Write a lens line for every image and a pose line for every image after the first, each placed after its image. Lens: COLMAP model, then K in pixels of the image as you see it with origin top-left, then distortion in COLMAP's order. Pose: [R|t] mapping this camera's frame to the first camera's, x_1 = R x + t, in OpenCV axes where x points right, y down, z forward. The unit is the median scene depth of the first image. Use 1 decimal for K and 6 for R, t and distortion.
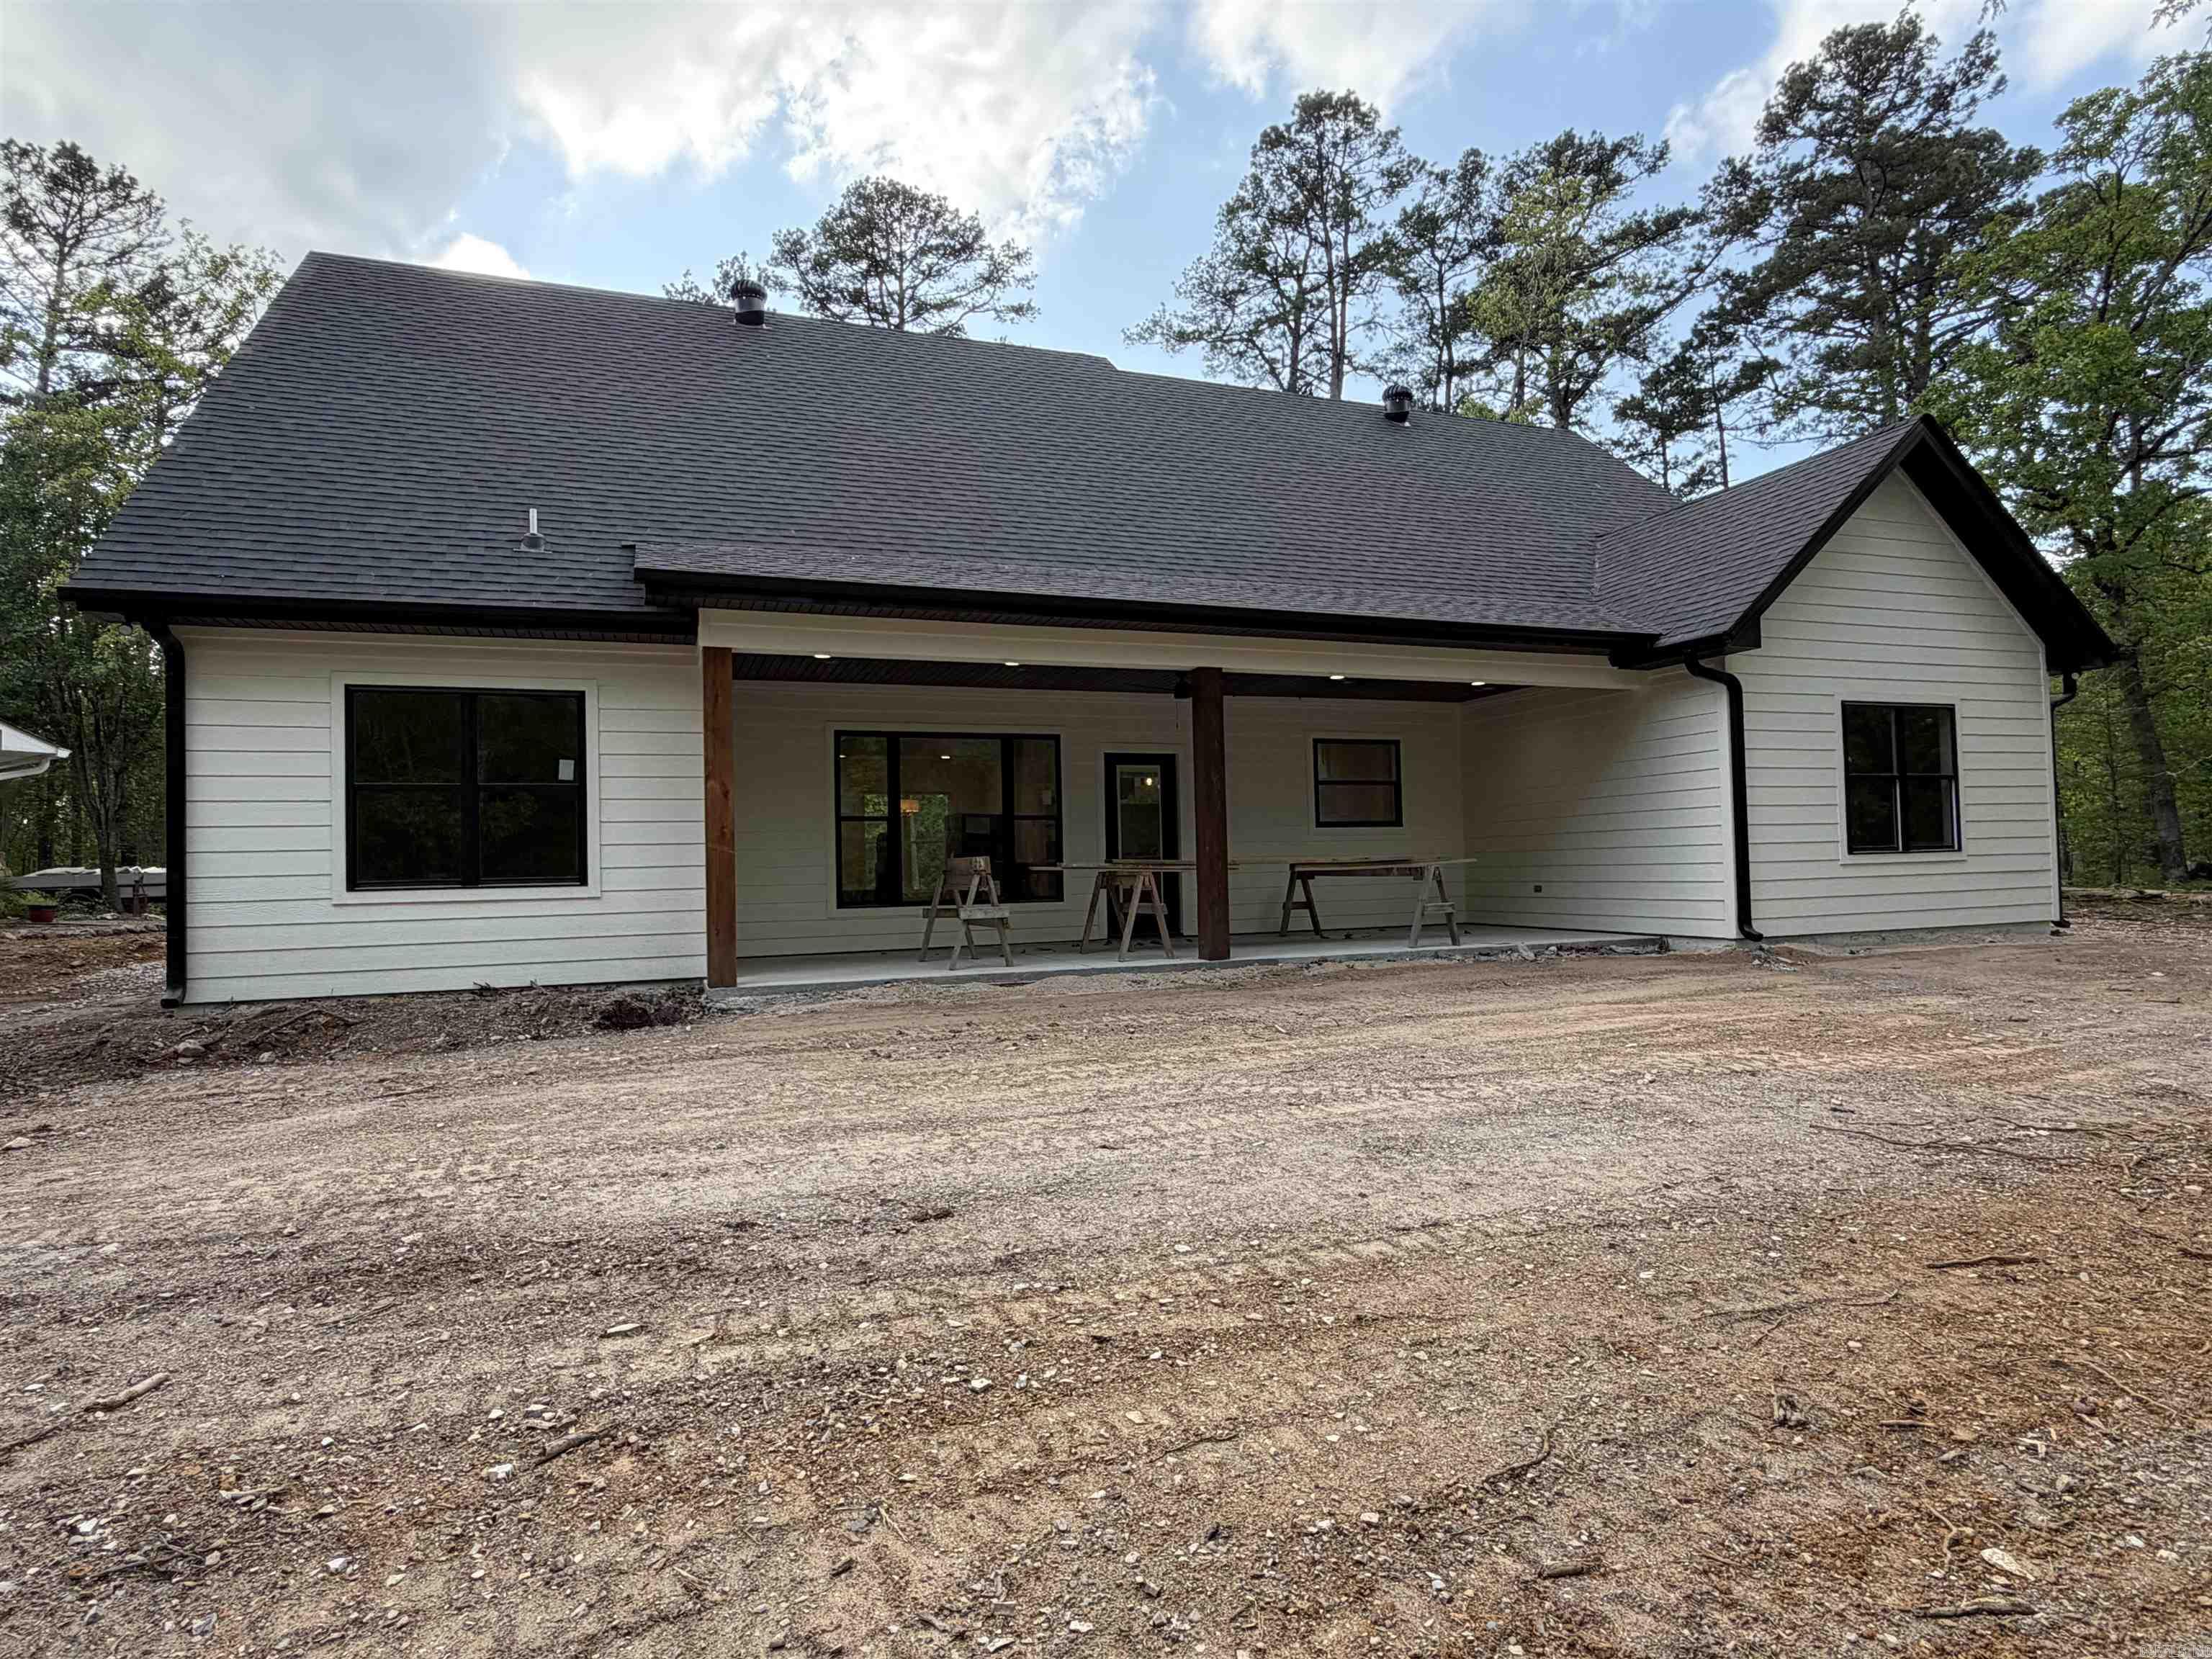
lens RADIAL K [[1211.2, 0, 1108.5], [0, 1211.2, 830.0], [0, 0, 1]] dist [-0.001124, 0.000017]
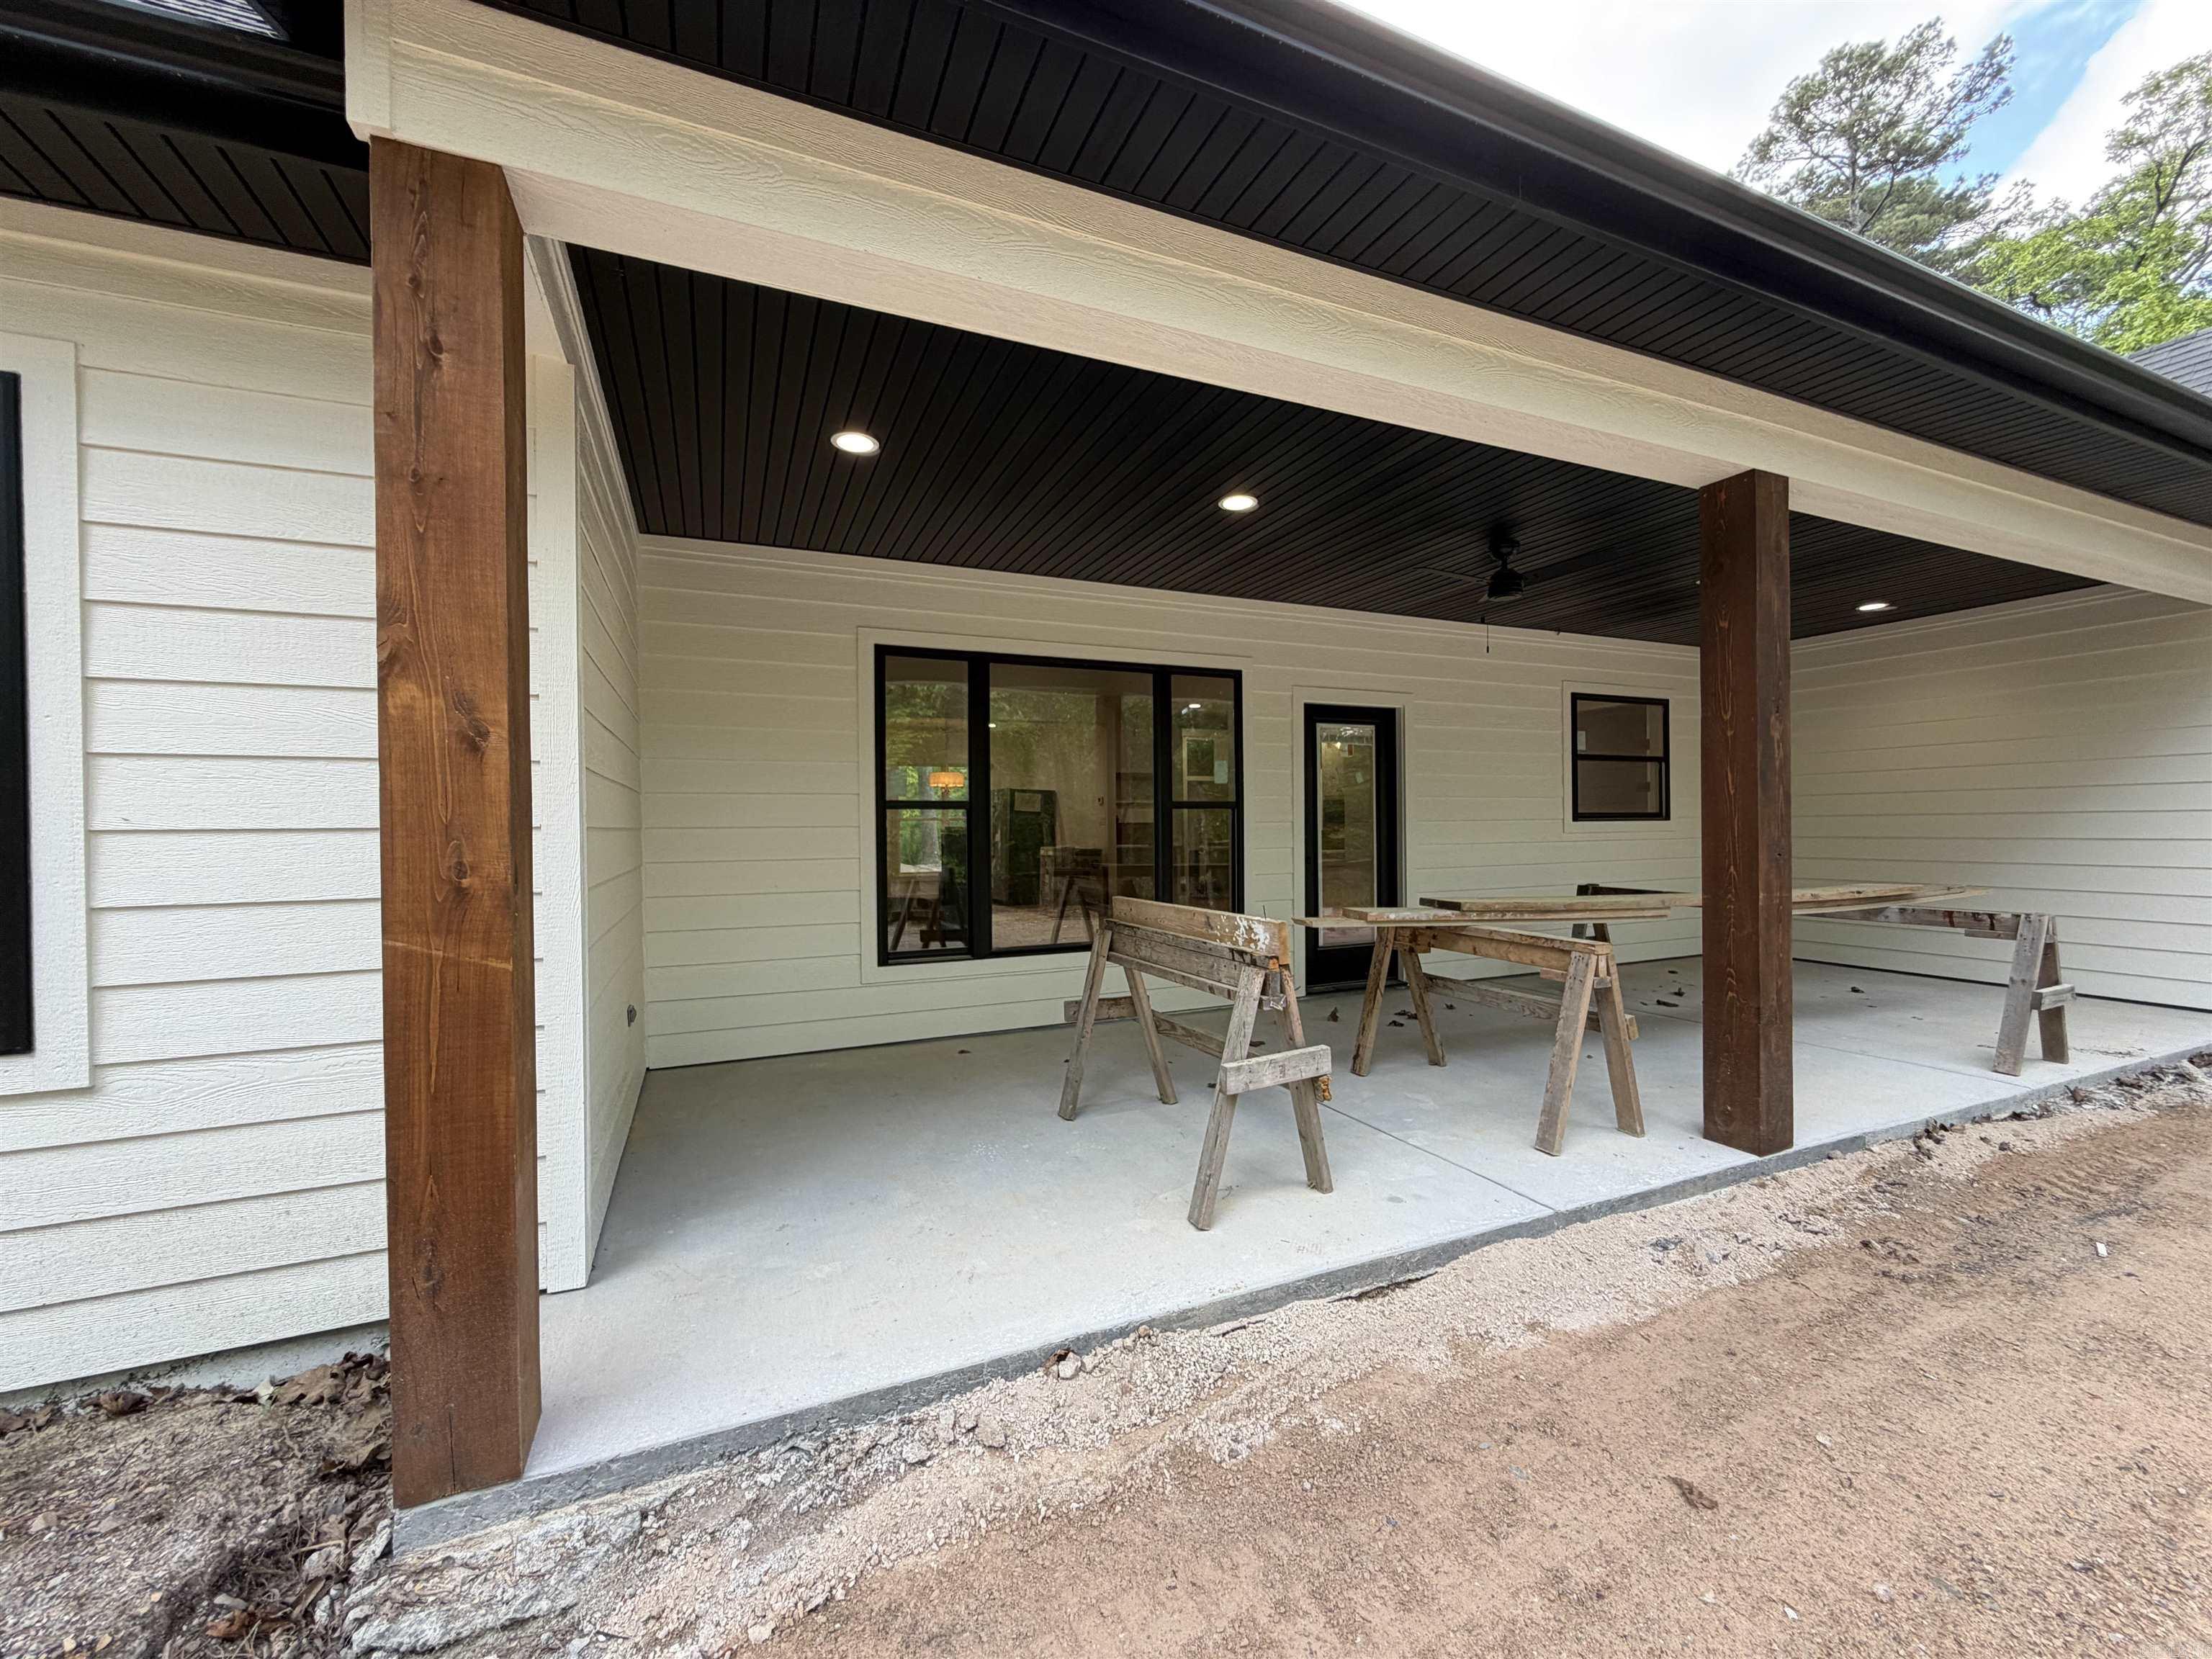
lens RADIAL K [[883.0, 0, 1101.3], [0, 883.0, 833.4], [0, 0, 1]] dist [-0.000366, -0.000112]
pose [[0.999064, 0.011241, 0.041759, -0.119056], [-0.012874, 0.999154, 0.039047, -0.011516], [-0.041285, -0.039548, 0.998364, 0.505951]]
